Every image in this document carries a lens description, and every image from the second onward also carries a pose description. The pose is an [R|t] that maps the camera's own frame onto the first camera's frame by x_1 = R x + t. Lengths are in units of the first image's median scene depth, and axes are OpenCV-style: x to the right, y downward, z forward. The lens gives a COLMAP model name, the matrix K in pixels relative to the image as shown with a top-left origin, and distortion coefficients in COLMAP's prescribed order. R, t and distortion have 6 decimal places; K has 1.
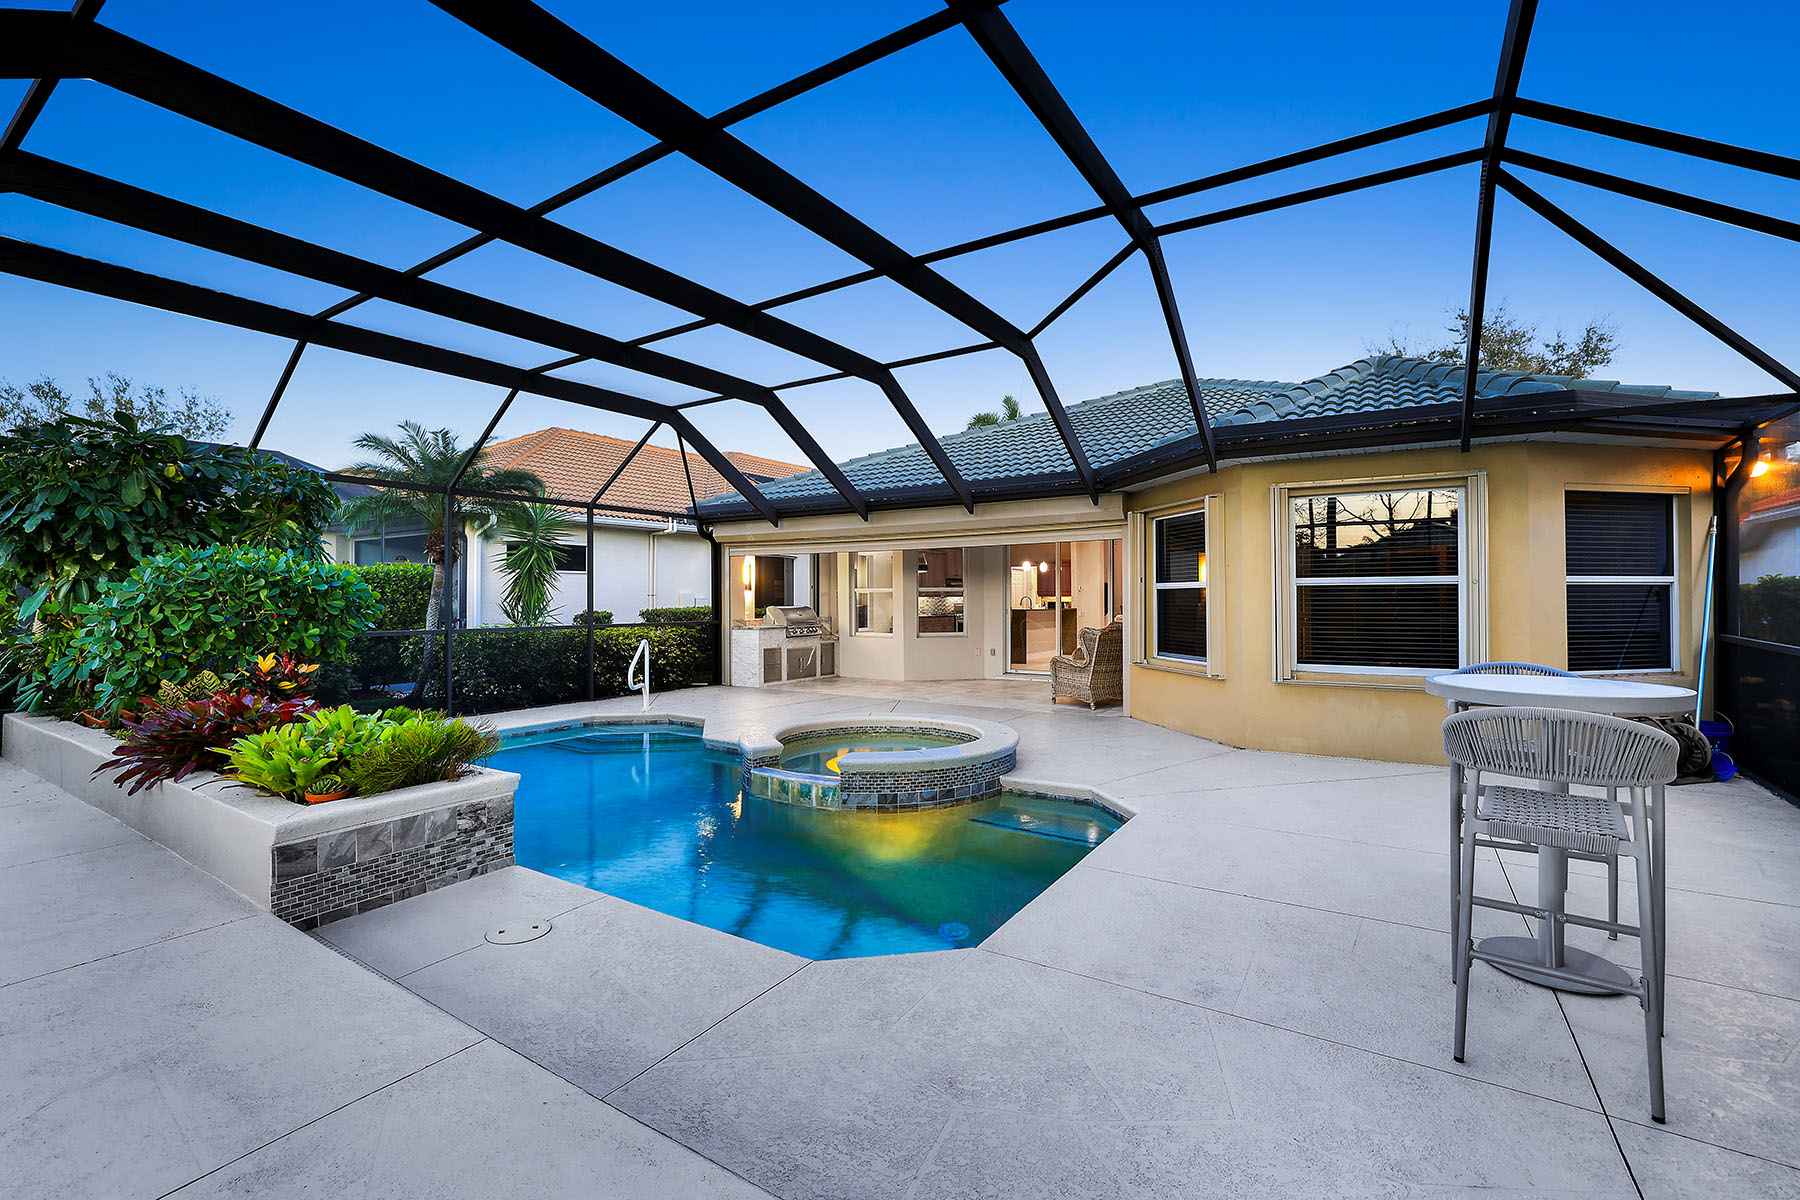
lens RADIAL K [[790.3, 0, 901.0], [0, 790.3, 581.8], [0, 0, 1]] dist [-0.049861, 0.020058]
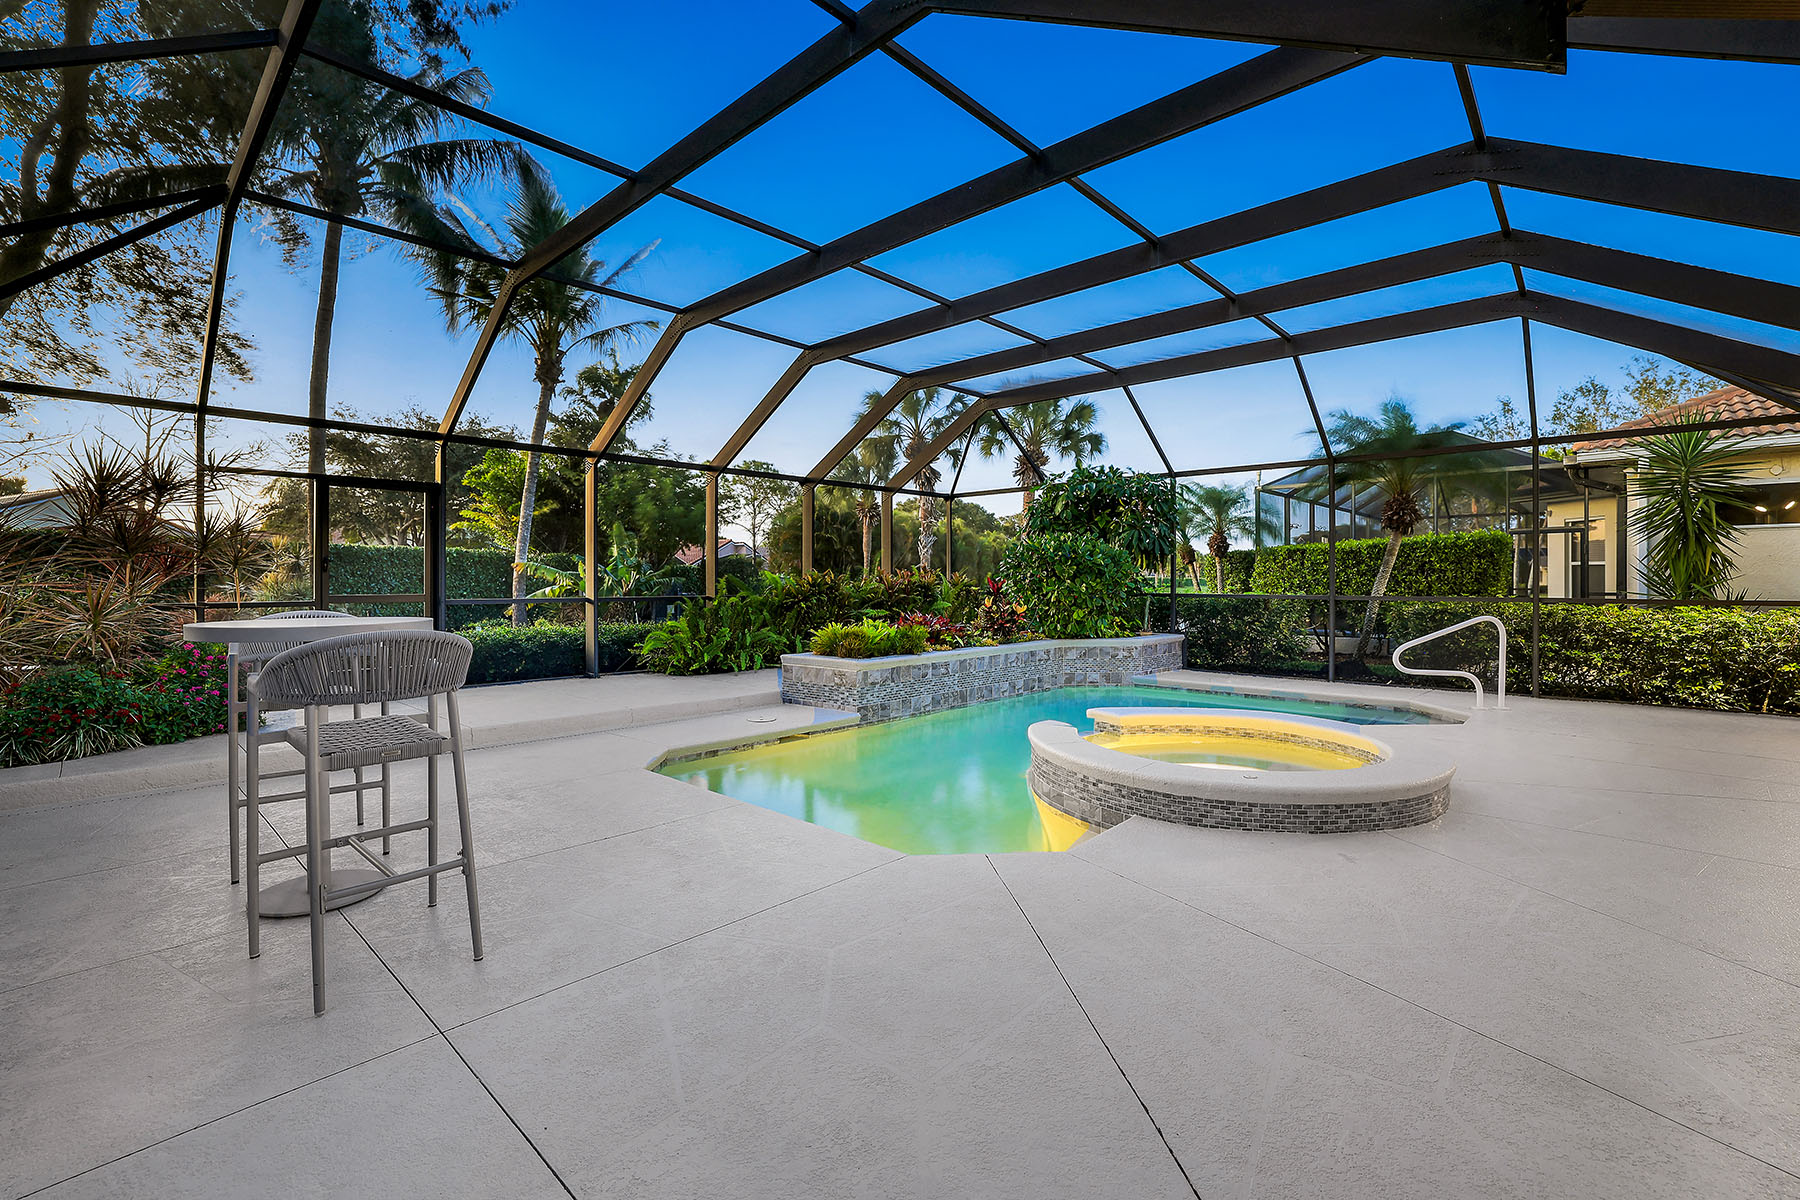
lens RADIAL K [[790.3, 0, 901.0], [0, 790.3, 581.8], [0, 0, 1]] dist [-0.049861, 0.020058]
pose [[-0.177952, 0.002070, -0.984037, 0.573086], [0.019412, 0.999811, -0.001407, 0.033670], [0.983848, -0.019353, -0.177959, 0.655111]]
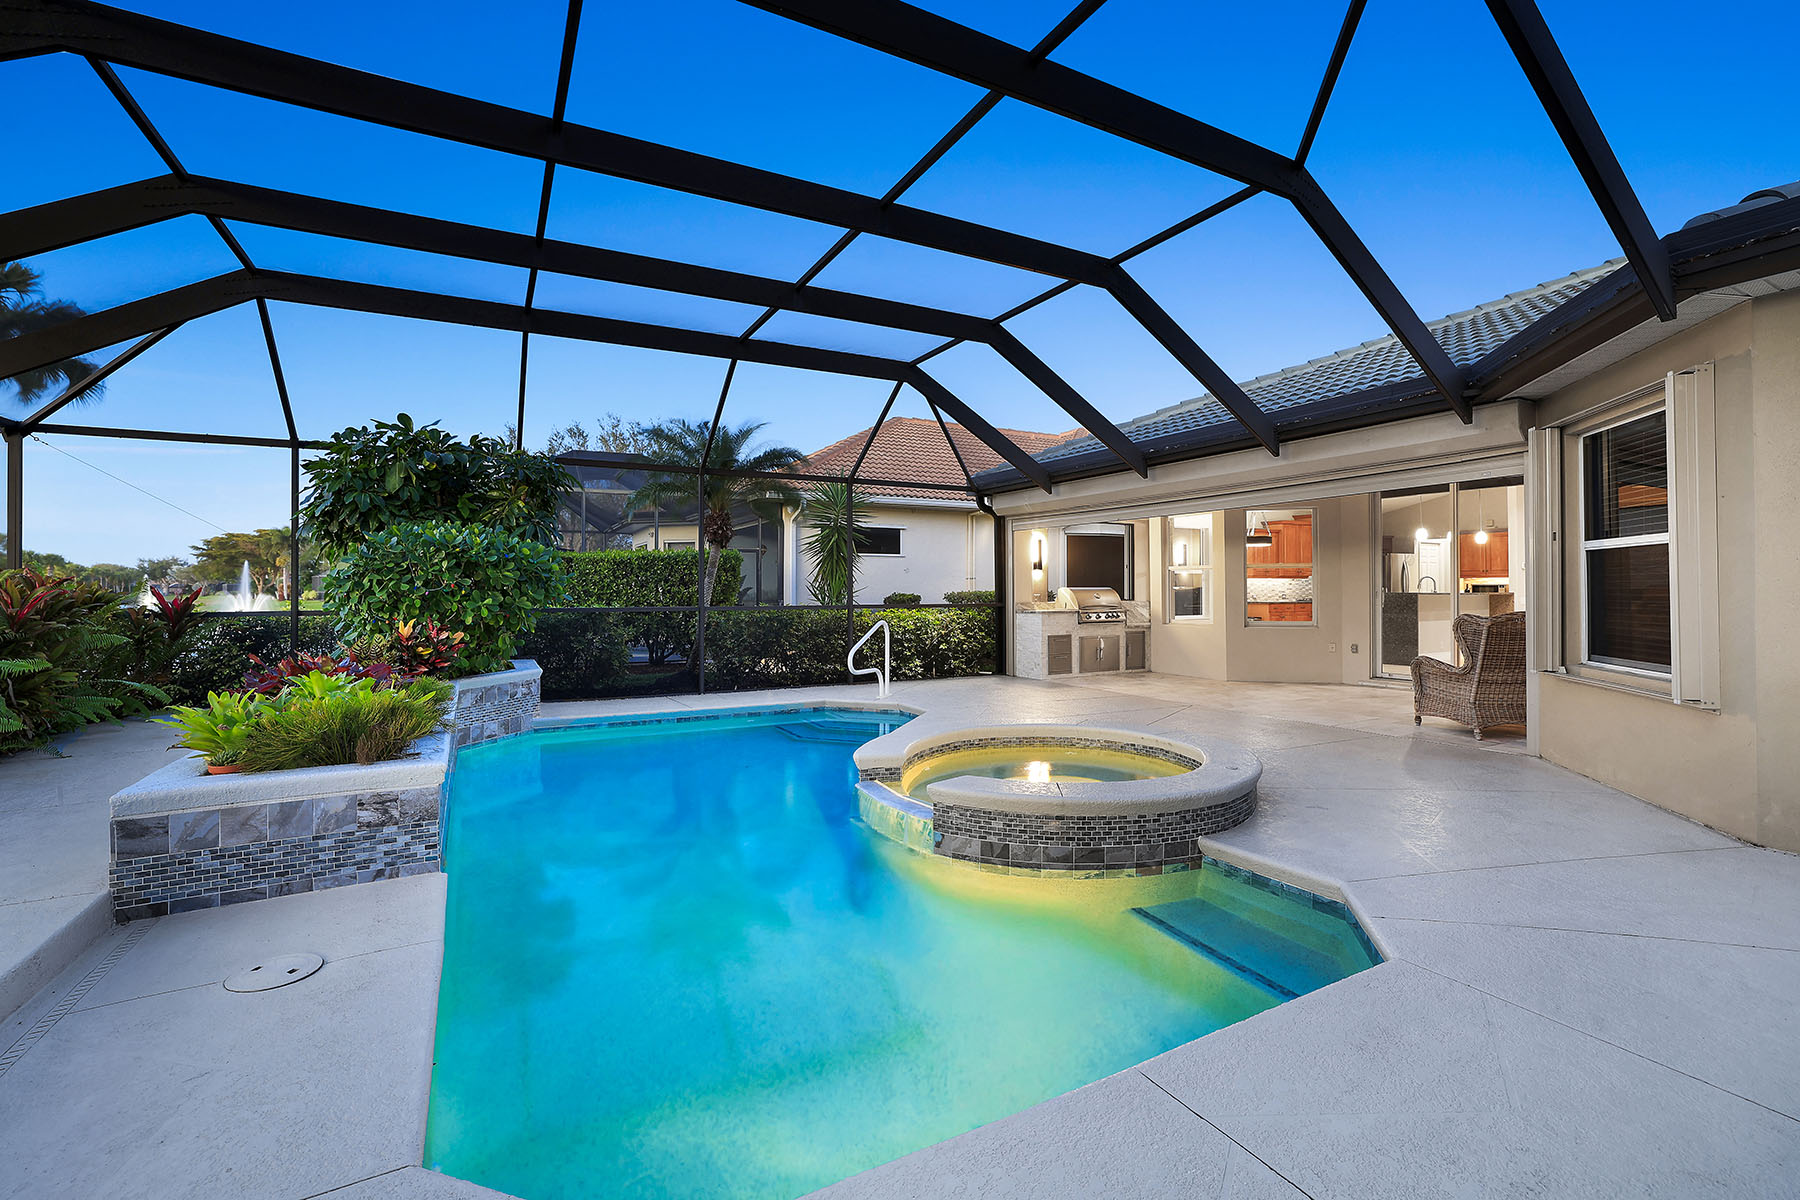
lens RADIAL K [[790.3, 0, 901.0], [0, 790.3, 581.8], [0, 0, 1]] dist [-0.049861, 0.020058]
pose [[0.875272, -0.004249, -0.483613, 0.149972], [0.010208, 0.999901, 0.009691, 0.021614], [0.483524, -0.013418, 0.875228, 0.225500]]
